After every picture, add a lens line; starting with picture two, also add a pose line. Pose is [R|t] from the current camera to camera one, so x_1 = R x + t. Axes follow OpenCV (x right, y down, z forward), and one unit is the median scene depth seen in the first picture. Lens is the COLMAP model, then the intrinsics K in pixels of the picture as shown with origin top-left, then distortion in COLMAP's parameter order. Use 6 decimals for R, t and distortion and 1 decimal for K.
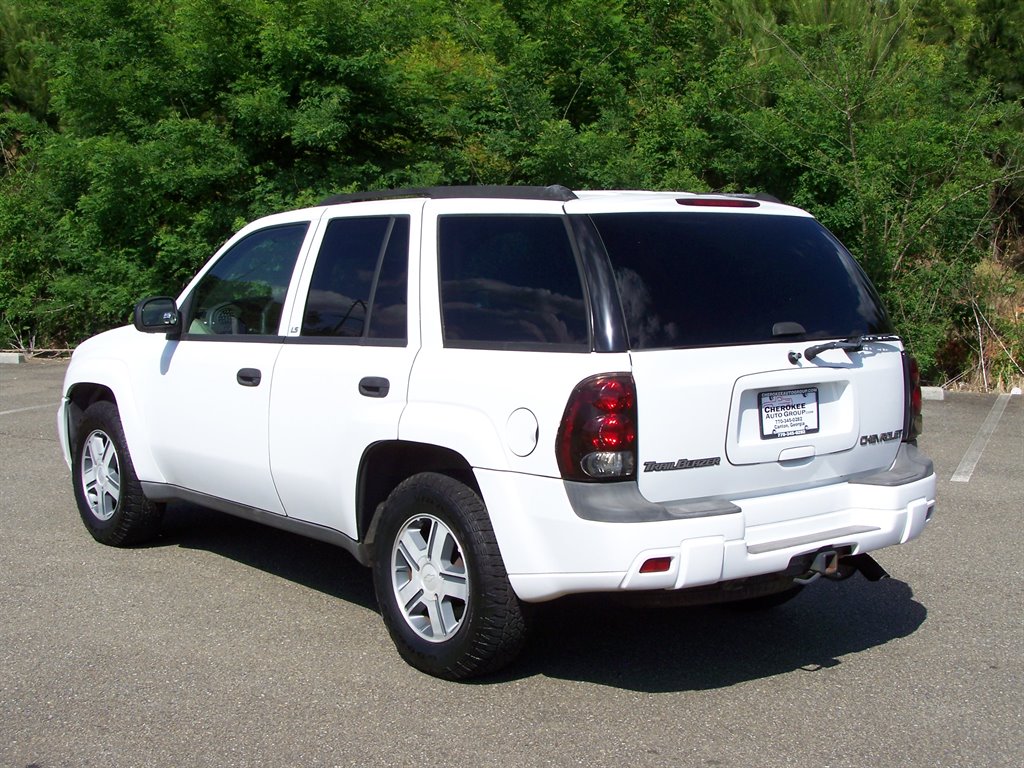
lens RADIAL K [[1481.7, 0, 512.0], [0, 1481.7, 384.0], [0, 0, 1]] dist [-0.170424, 0.640182]
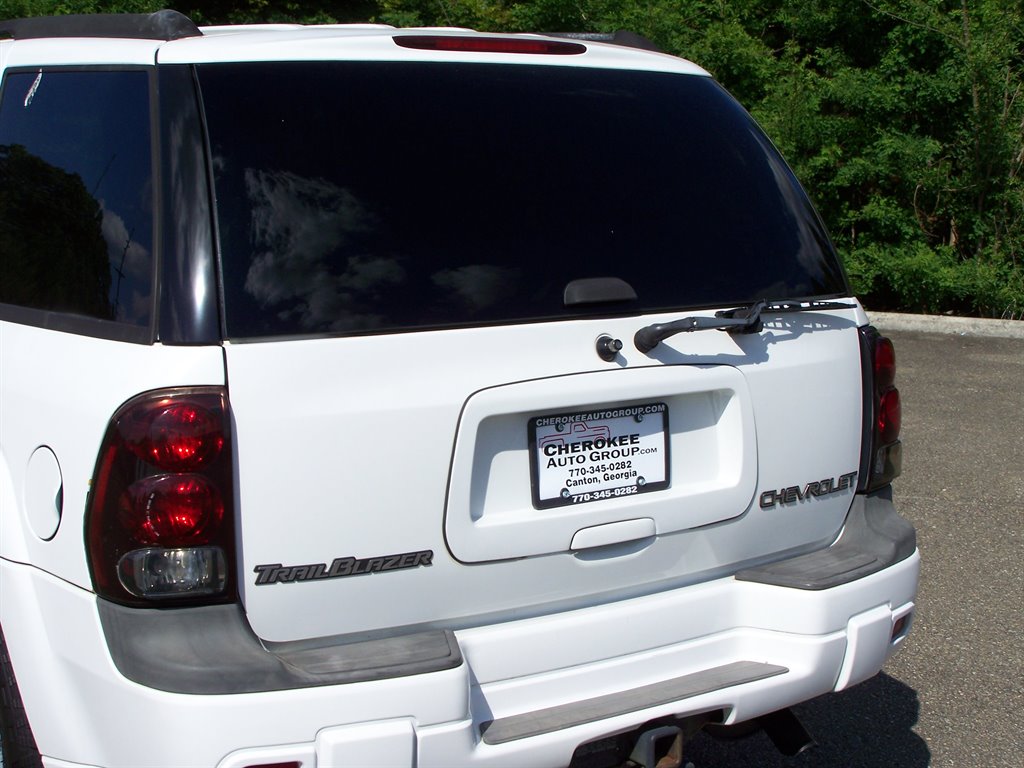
lens RADIAL K [[1697.8, 0, 512.0], [0, 1697.8, 384.0], [0, 0, 1]] dist [-0.186808, 1.088341]
pose [[0.997806, 0.017503, -0.063846, 0.192776], [-0.013661, 0.998097, 0.060123, -0.039830], [0.064777, -0.059119, 0.996147, 0.405352]]
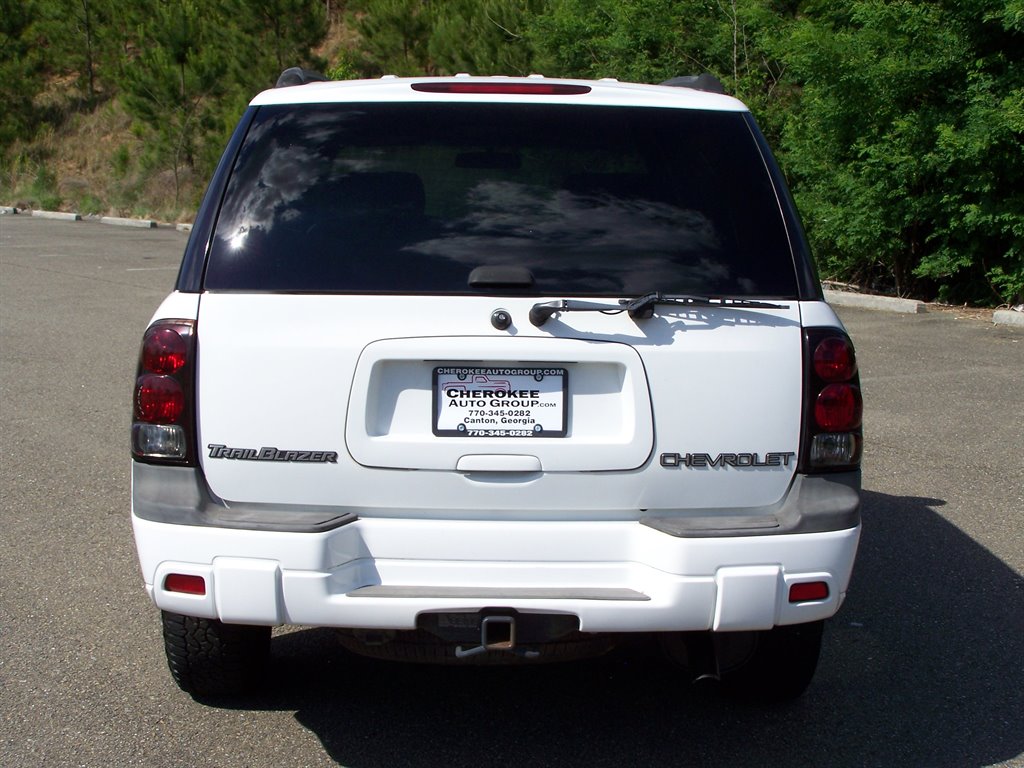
lens RADIAL K [[1697.8, 0, 512.0], [0, 1697.8, 384.0], [0, 0, 1]] dist [-0.186808, 1.088341]
pose [[0.789571, 0.095227, -0.606226, 0.651519], [-0.072310, 0.995442, 0.062187, -0.036351], [0.609385, -0.005265, 0.792857, 0.391570]]
